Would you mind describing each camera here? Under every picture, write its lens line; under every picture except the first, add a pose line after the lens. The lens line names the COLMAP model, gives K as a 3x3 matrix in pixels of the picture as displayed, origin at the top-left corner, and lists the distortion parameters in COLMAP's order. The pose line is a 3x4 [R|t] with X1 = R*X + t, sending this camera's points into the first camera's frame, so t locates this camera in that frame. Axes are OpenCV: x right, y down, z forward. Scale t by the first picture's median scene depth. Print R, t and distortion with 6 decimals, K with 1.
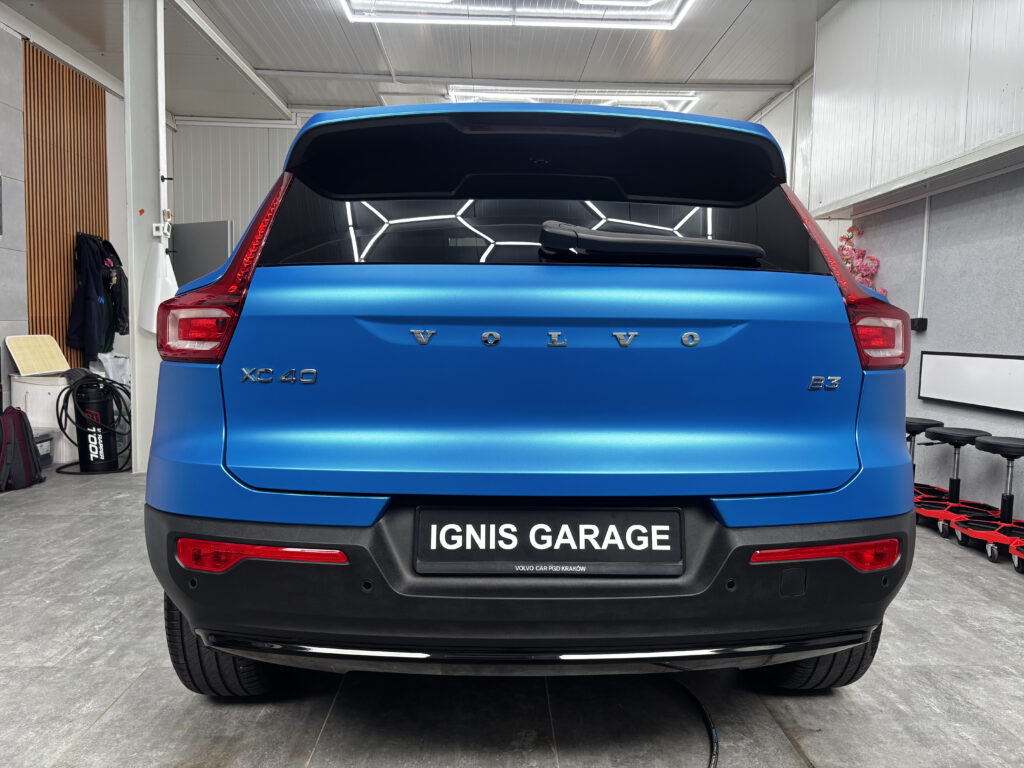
lens RADIAL K [[776.3, 0, 512.0], [0, 776.3, 384.0], [0, 0, 1]] dist [0.050576, -0.062924]
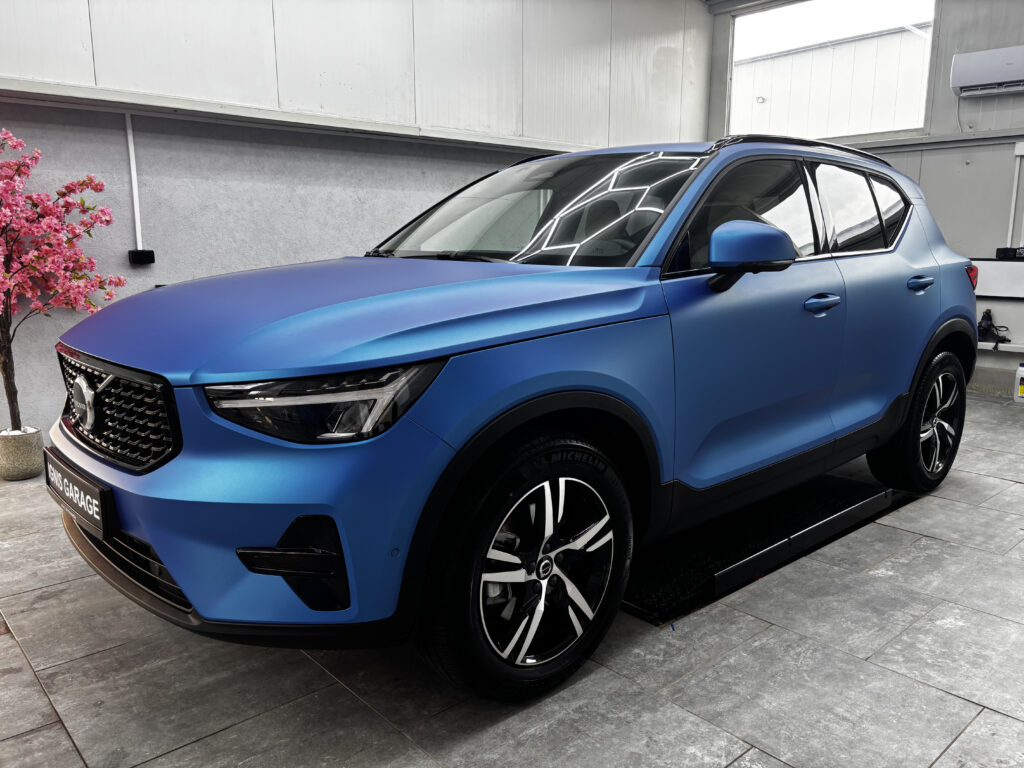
lens RADIAL K [[776.3, 0, 512.0], [0, 776.3, 384.0], [0, 0, 1]] dist [0.050576, -0.062924]
pose [[-0.653052, -0.155824, 0.741108, -1.049007], [0.038253, 0.970566, 0.237778, -0.294229], [-0.756346, 0.183632, -0.627870, 2.821811]]
